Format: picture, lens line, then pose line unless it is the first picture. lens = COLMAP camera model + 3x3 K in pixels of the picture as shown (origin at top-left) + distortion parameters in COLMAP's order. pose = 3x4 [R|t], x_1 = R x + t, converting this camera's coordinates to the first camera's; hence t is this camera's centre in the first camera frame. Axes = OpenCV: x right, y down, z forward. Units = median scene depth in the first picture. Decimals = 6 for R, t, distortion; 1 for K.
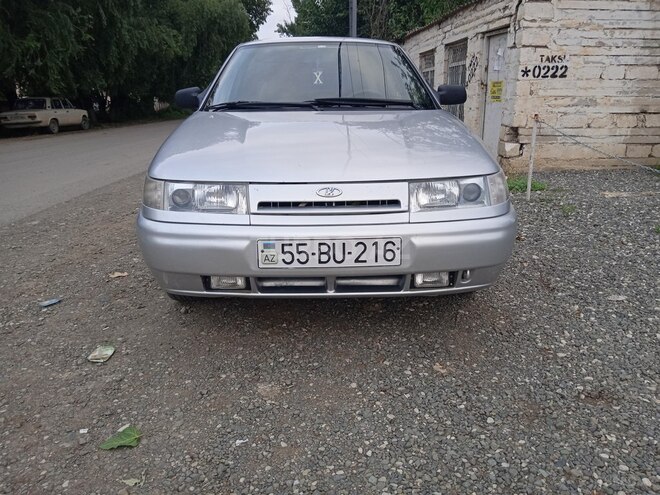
lens RADIAL K [[487.0, 0, 337.3], [0, 487.0, 243.6], [0, 0, 1]] dist [0.024075, -0.001730]
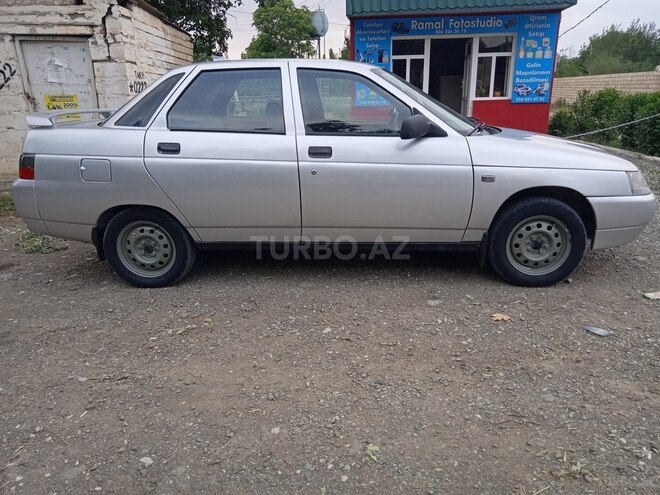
lens RADIAL K [[487.0, 0, 339.4], [0, 487.0, 245.7], [0, 0, 1]] dist [0.024075, -0.001730]
pose [[0.099852, -0.295221, 0.950197, -2.028285], [0.301297, 0.919106, 0.253899, -0.598174], [-0.948288, 0.260939, 0.180724, 1.671428]]
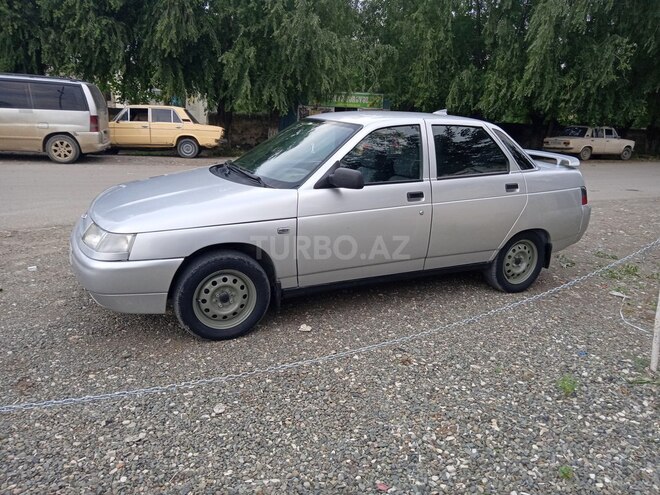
lens RADIAL K [[487.0, 0, 334.6], [0, 487.0, 244.9], [0, 0, 1]] dist [0.024075, -0.001730]
pose [[0.404456, 0.274269, -0.872463, 1.861476], [-0.306194, 0.939527, 0.153406, -0.535116], [0.861777, 0.205097, 0.463977, 0.910561]]
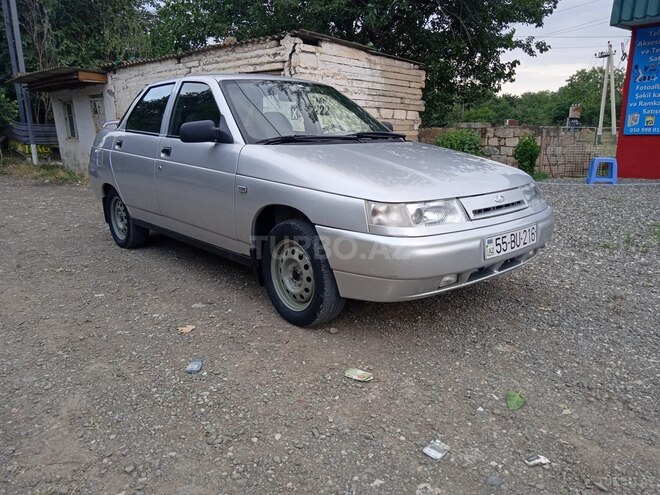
lens RADIAL K [[487.0, 0, 334.7], [0, 487.0, 247.1], [0, 0, 1]] dist [0.024075, -0.001730]
pose [[0.762484, -0.149320, 0.629541, -1.195441], [0.182092, 0.983200, 0.012658, -0.068238], [-0.620854, 0.104983, 0.776864, 0.206462]]
